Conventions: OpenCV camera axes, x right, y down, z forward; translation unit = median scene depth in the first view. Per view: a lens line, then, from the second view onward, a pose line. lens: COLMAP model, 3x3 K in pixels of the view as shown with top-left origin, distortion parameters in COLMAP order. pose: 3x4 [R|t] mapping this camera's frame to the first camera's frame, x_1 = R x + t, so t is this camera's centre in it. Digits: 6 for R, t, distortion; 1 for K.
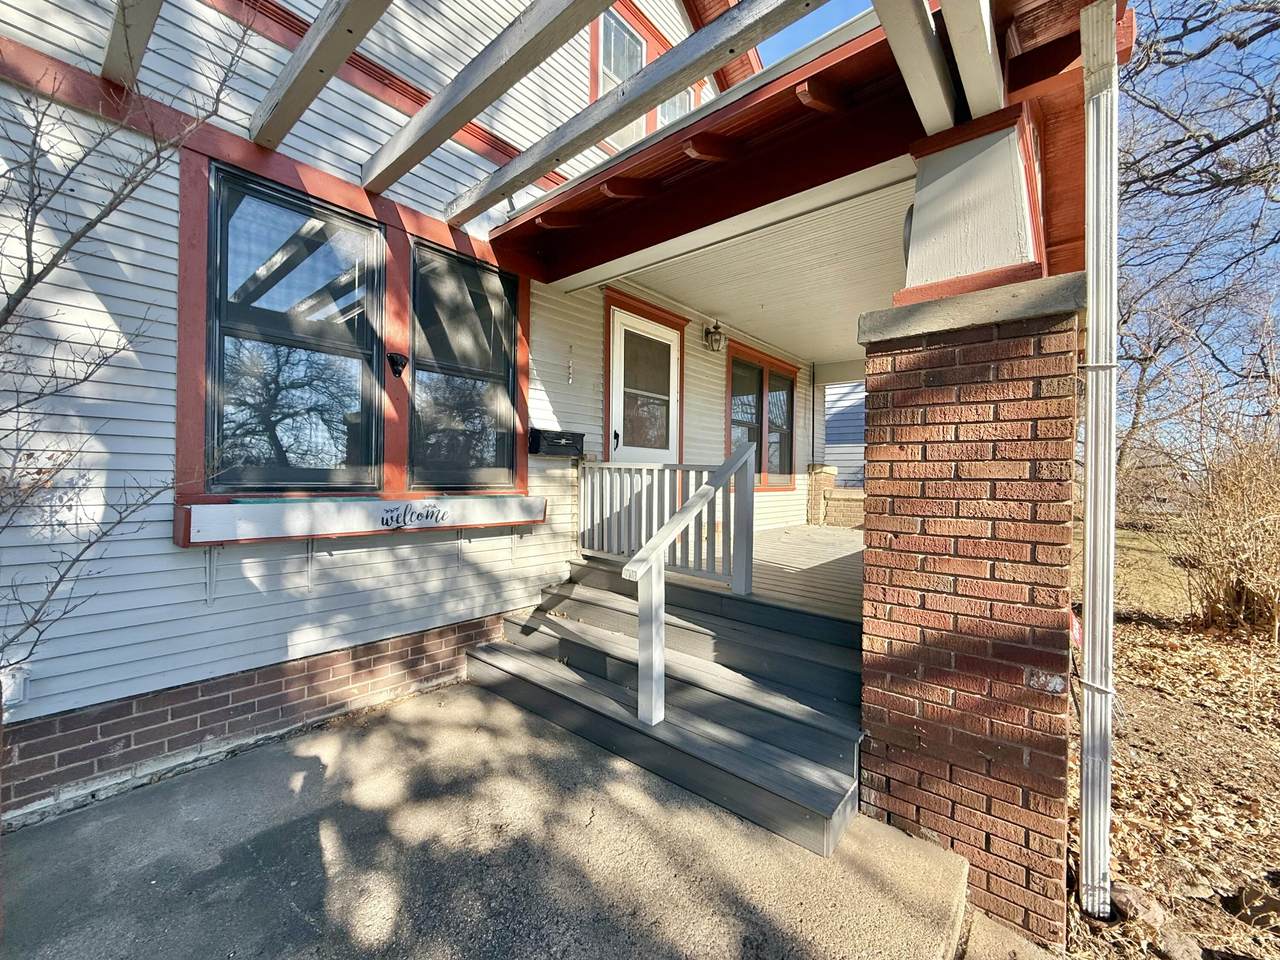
lens RADIAL K [[508.3, 0, 640.0], [0, 508.3, 480.0], [0, 0, 1]] dist [0.001329, 0.000216]
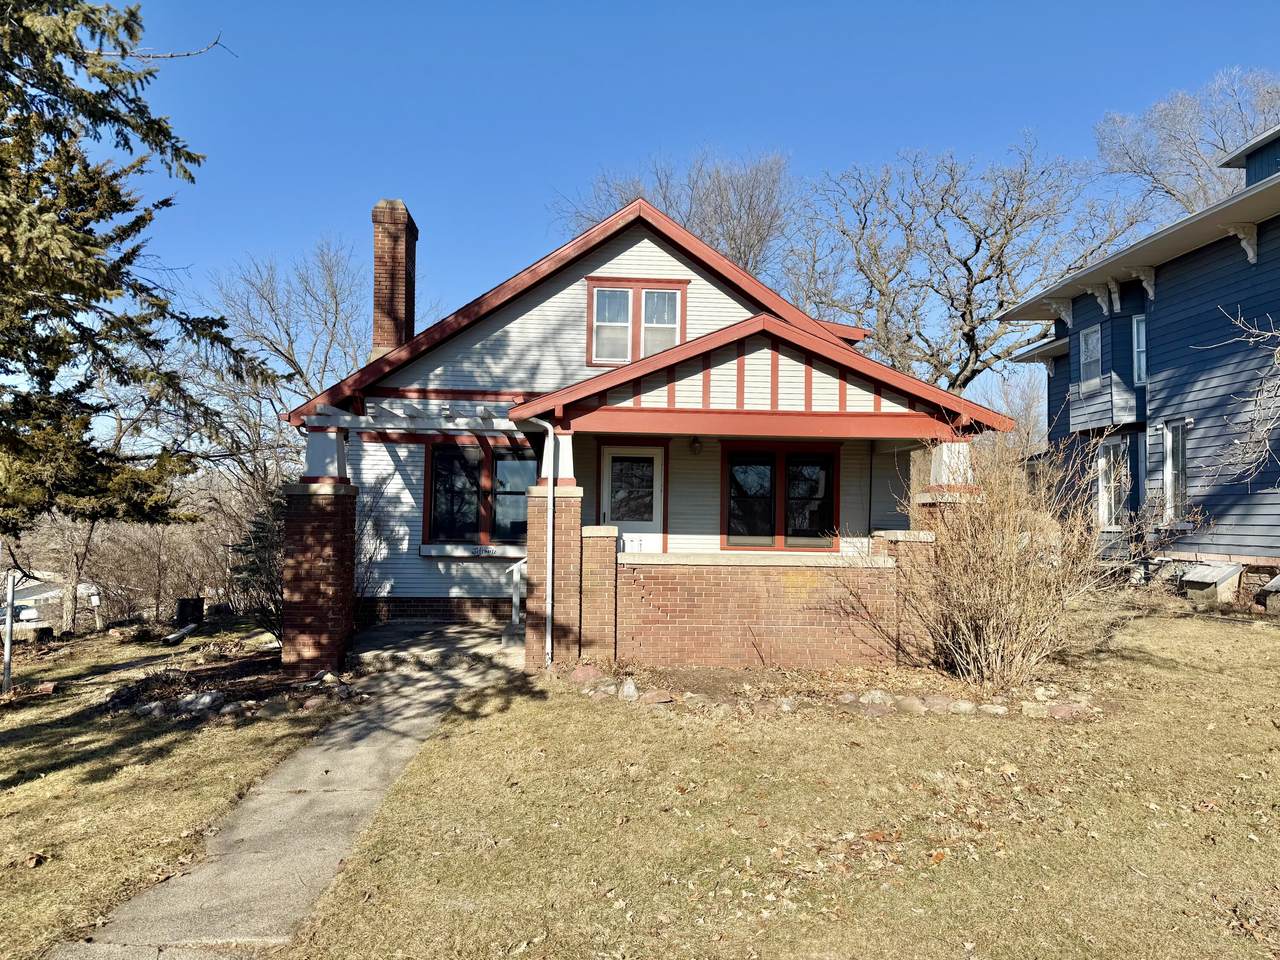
lens RADIAL K [[940.2, 0, 640.0], [0, 940.2, 480.0], [0, 0, 1]] dist [0.124865, -0.000569]
pose [[0.692920, -0.034298, -0.720198, 3.367953], [-0.010503, 0.998282, -0.057646, -0.026074], [0.720938, 0.047508, 0.691369, -1.710810]]
